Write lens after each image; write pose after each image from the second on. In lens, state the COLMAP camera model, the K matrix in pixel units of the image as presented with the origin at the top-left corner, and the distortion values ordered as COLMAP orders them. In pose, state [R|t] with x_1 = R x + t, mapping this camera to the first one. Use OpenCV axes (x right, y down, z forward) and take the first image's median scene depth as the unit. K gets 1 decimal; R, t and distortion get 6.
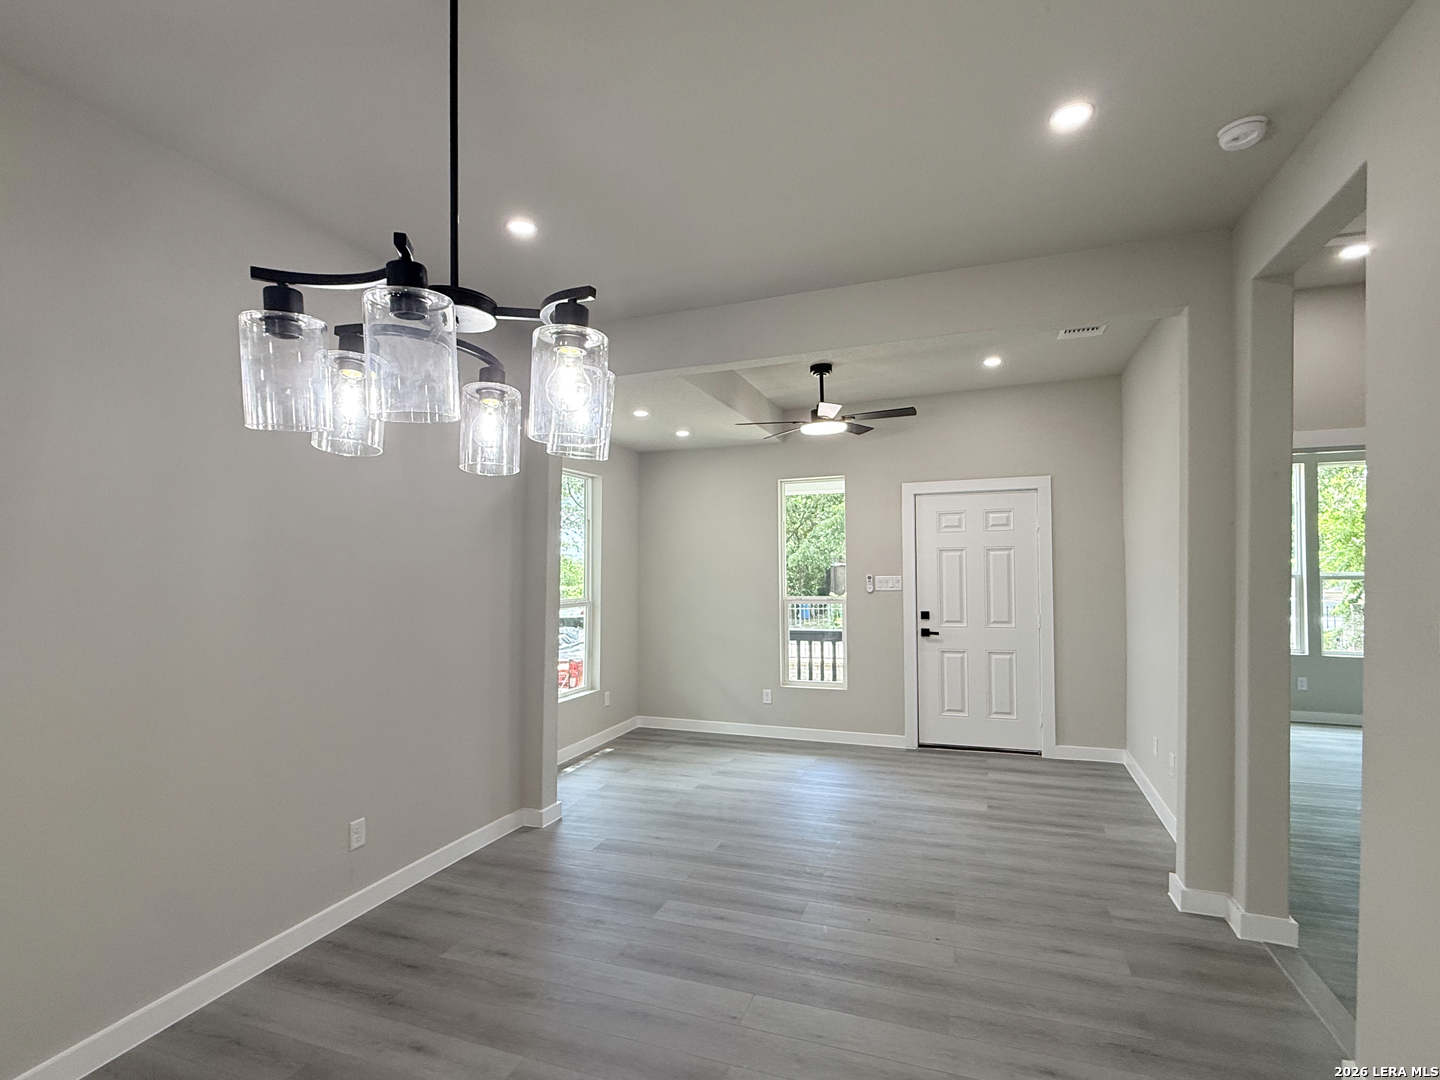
lens RADIAL K [[732.4, 0, 711.5], [0, 732.4, 562.4], [0, 0, 1]] dist [0.002908, 0.002159]
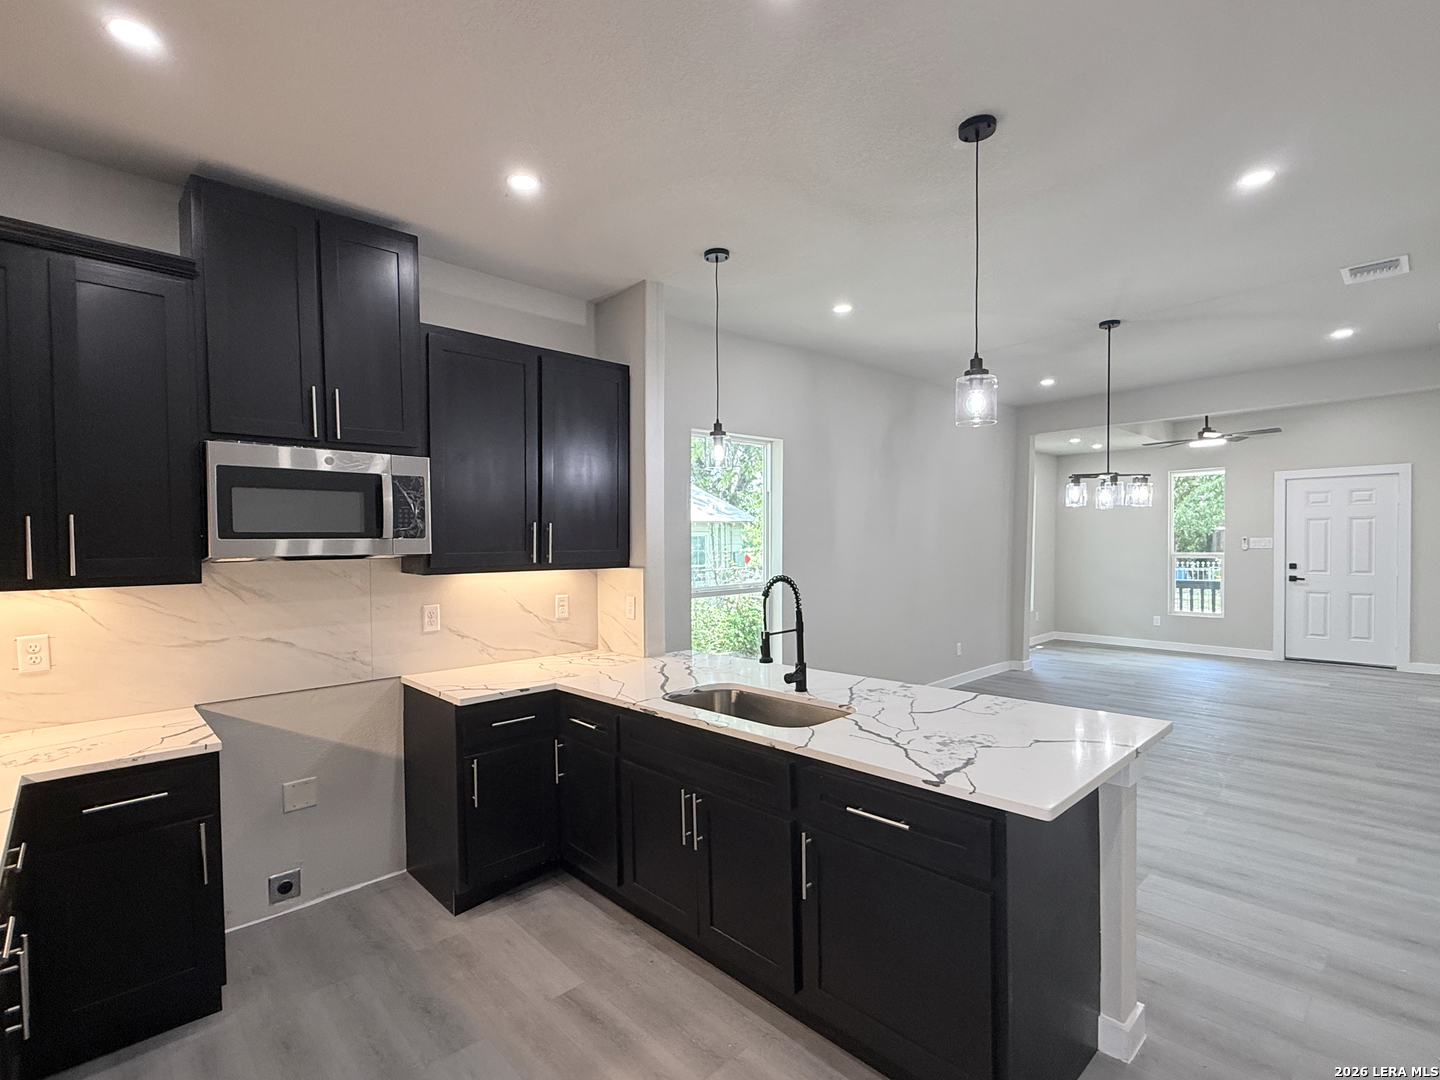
lens RADIAL K [[685.5, 0, 715.2], [0, 685.5, 555.5], [0, 0, 1]] dist [-0.004800, 0.000767]
pose [[0.892410, 0.009359, -0.451128, -0.123252], [0.007496, 0.999339, 0.035560, -0.003315], [0.451163, -0.035116, 0.891750, -0.779688]]
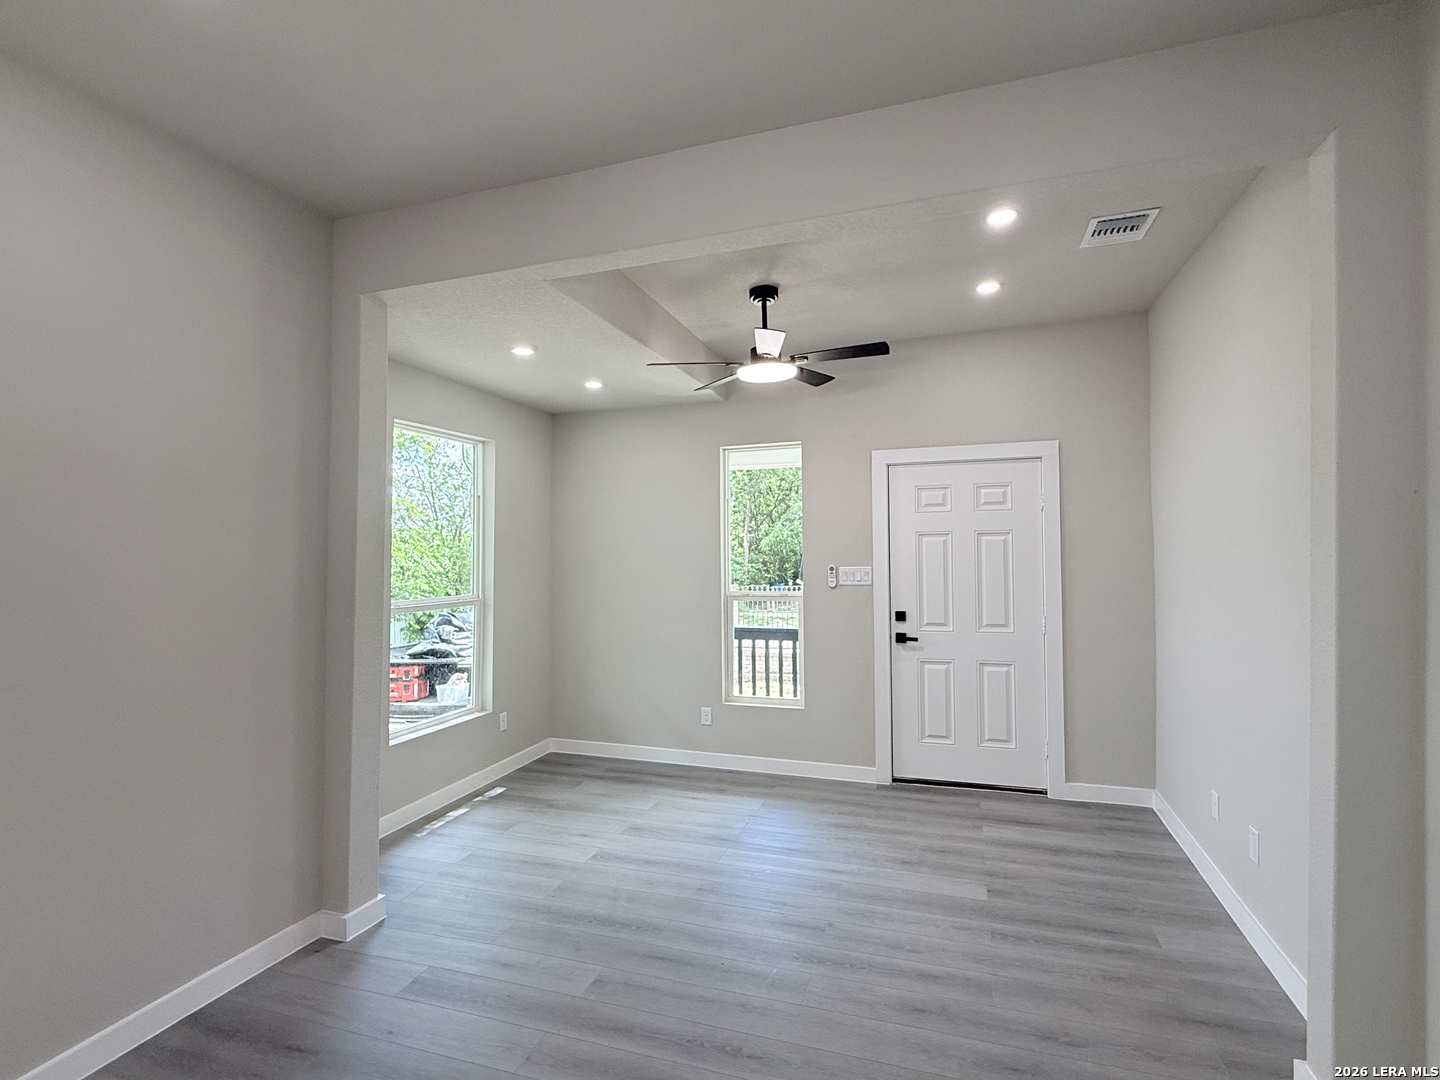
lens RADIAL K [[732.4, 0, 711.4], [0, 732.4, 543.5], [0, 0, 1]] dist [0.002908, 0.002159]
pose [[0.999477, 0.000369, 0.032347, 0.071092], [-0.000297, 0.999997, -0.002224, -0.005844], [-0.032348, 0.002214, 0.999474, 0.249200]]
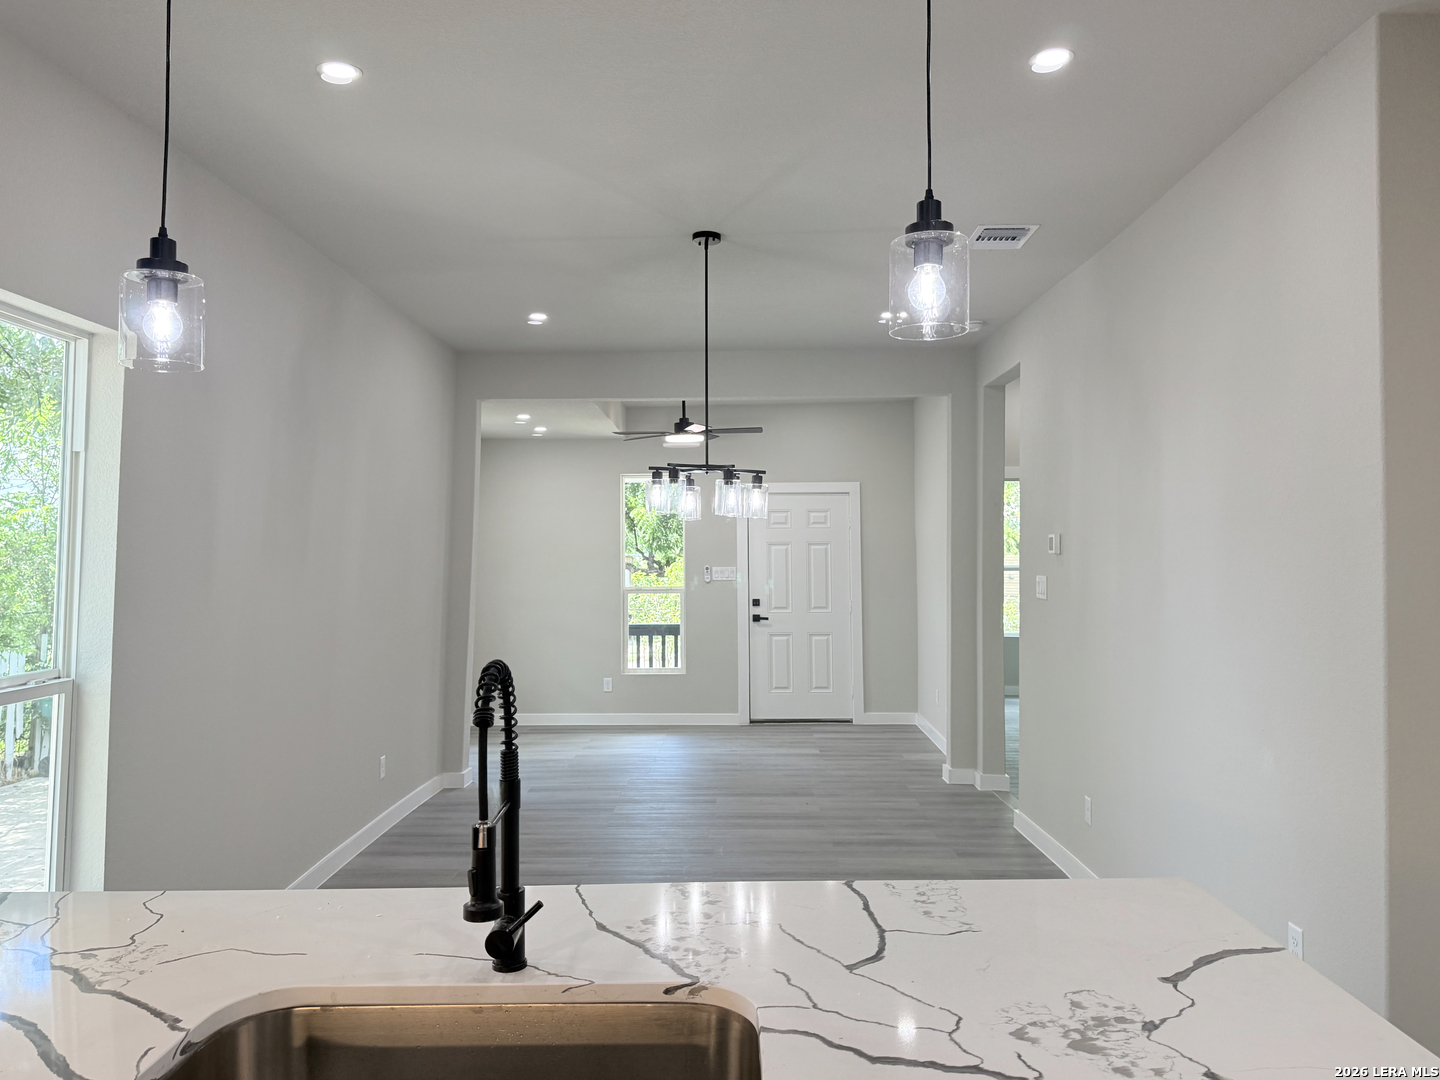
lens RADIAL K [[1073.7, 0, 720.3], [0, 1073.7, 511.2], [0, 0, 1]] dist [0.058912, -0.076910]
pose [[0.944913, 0.019248, 0.326754, -0.343351], [-0.006393, 0.999164, -0.040371, 0.000193], [-0.327258, 0.036058, 0.944247, -0.609074]]
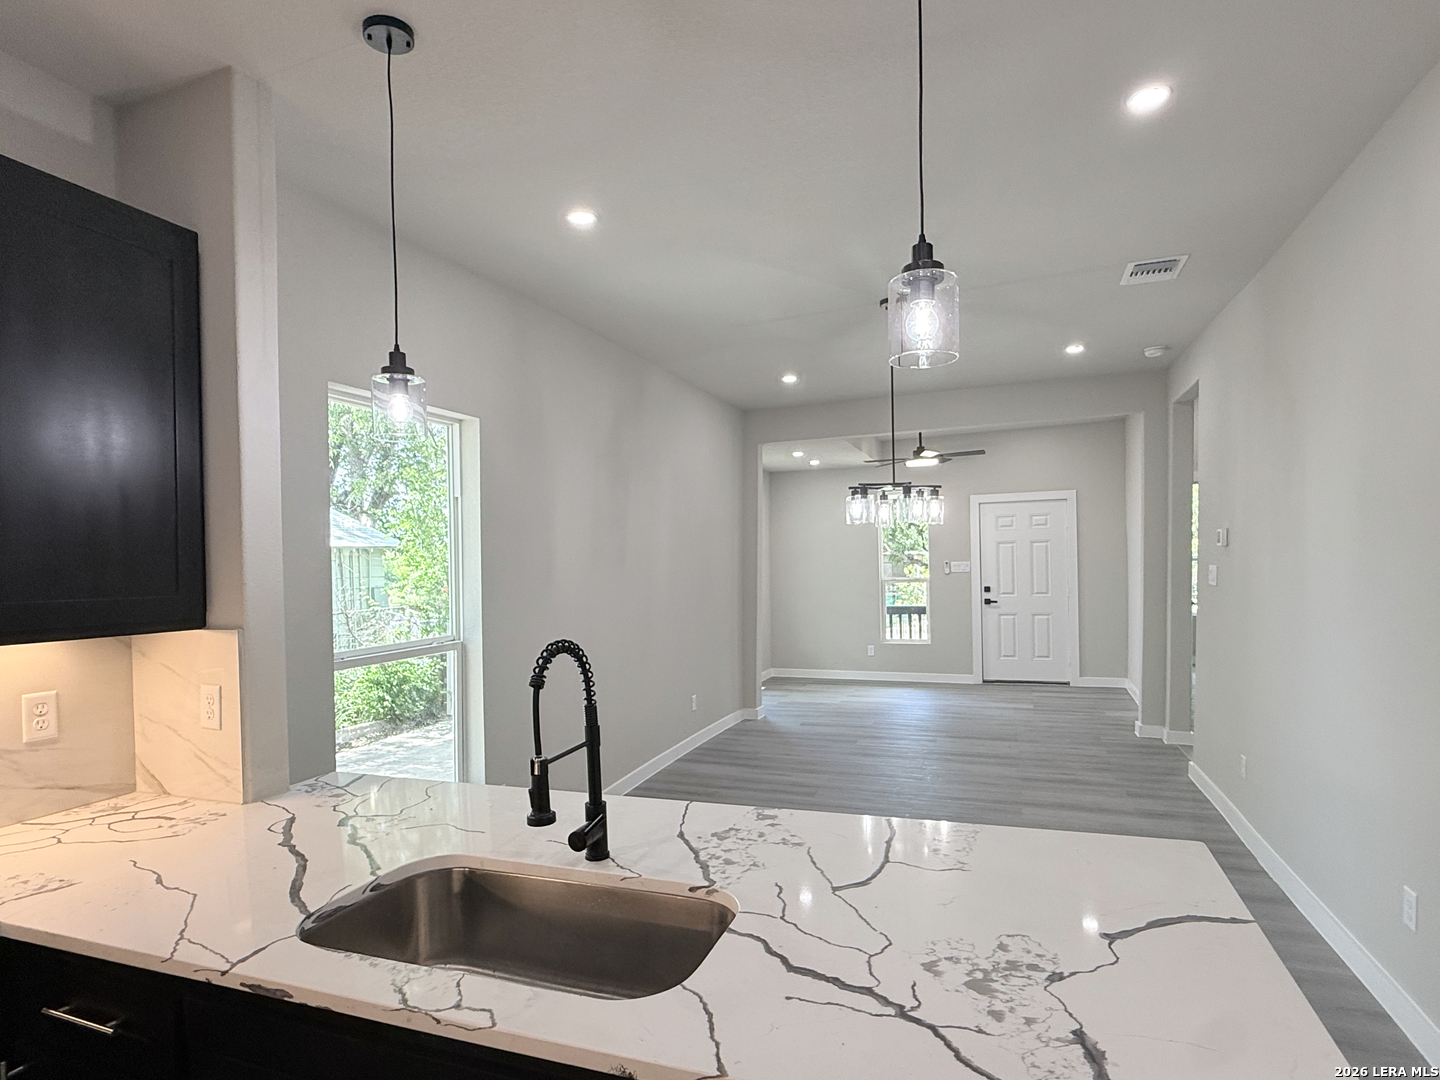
lens RADIAL K [[778.4, 0, 717.7], [0, 778.4, 579.7], [0, 0, 1]] dist [-0.004374, 0.003137]
pose [[0.999799, -0.014172, -0.014197, -0.243778], [0.014612, 0.999400, 0.031390, -0.000972], [0.013743, -0.031591, 0.999406, -0.596964]]
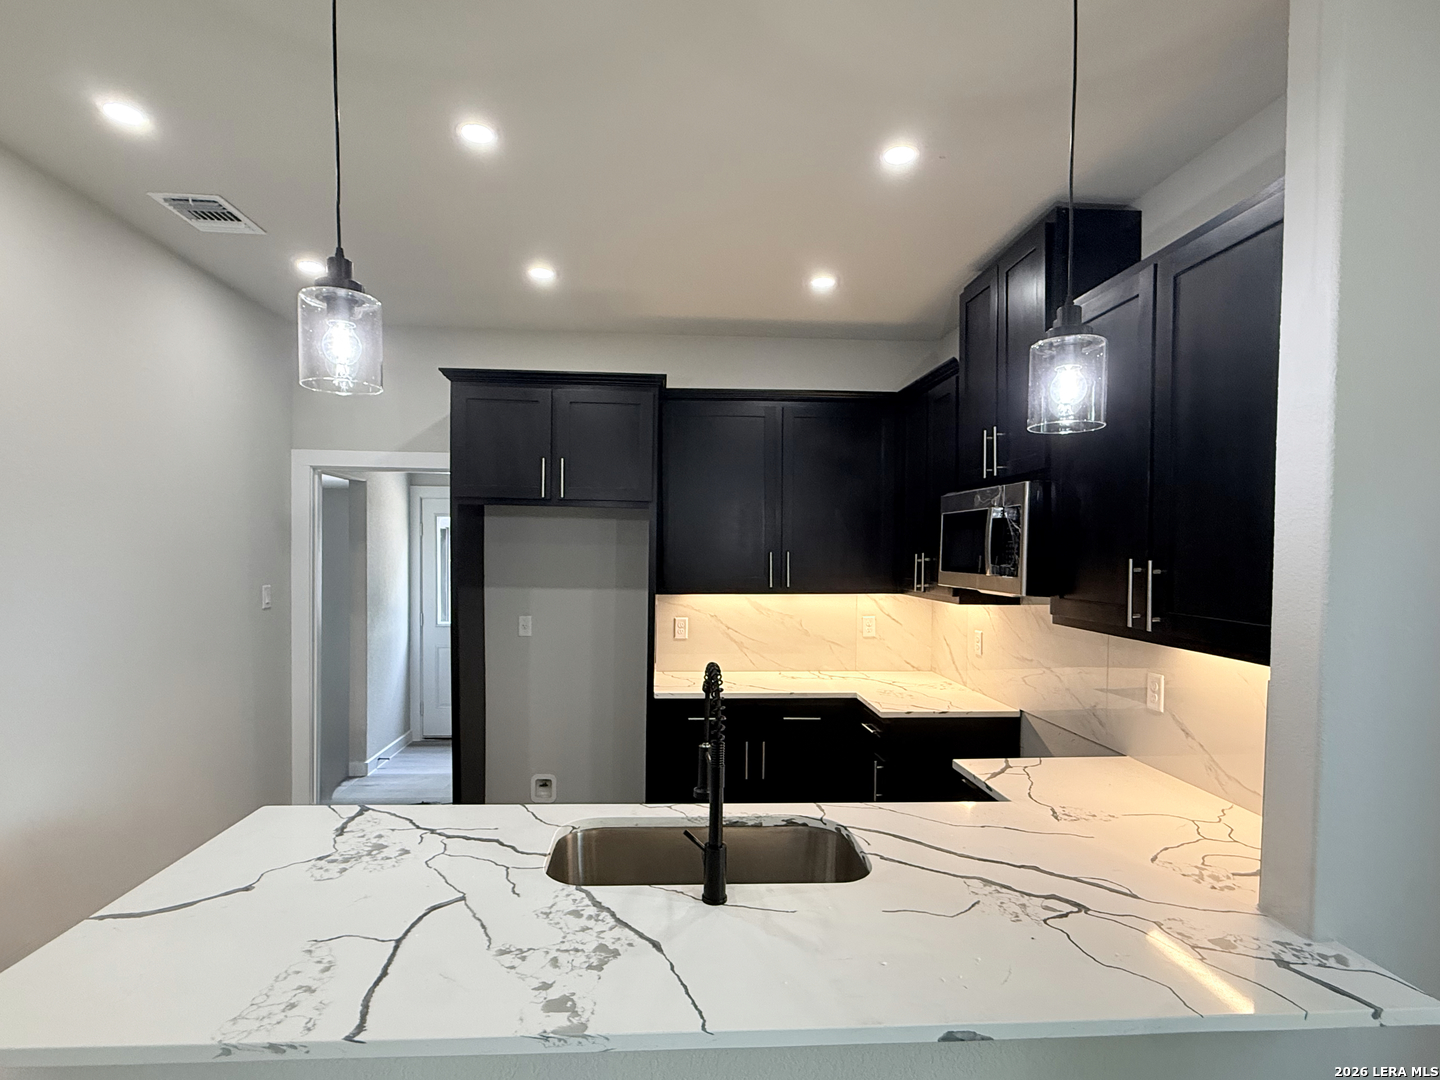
lens RADIAL K [[732.4, 0, 719.8], [0, 732.4, 579.7], [0, 0, 1]] dist [0.002908, 0.002159]
pose [[-0.909807, 0.017171, -0.414675, -0.184158], [0.002628, 0.999362, 0.035616, -0.015858], [0.415022, 0.031314, -0.909272, -0.042596]]
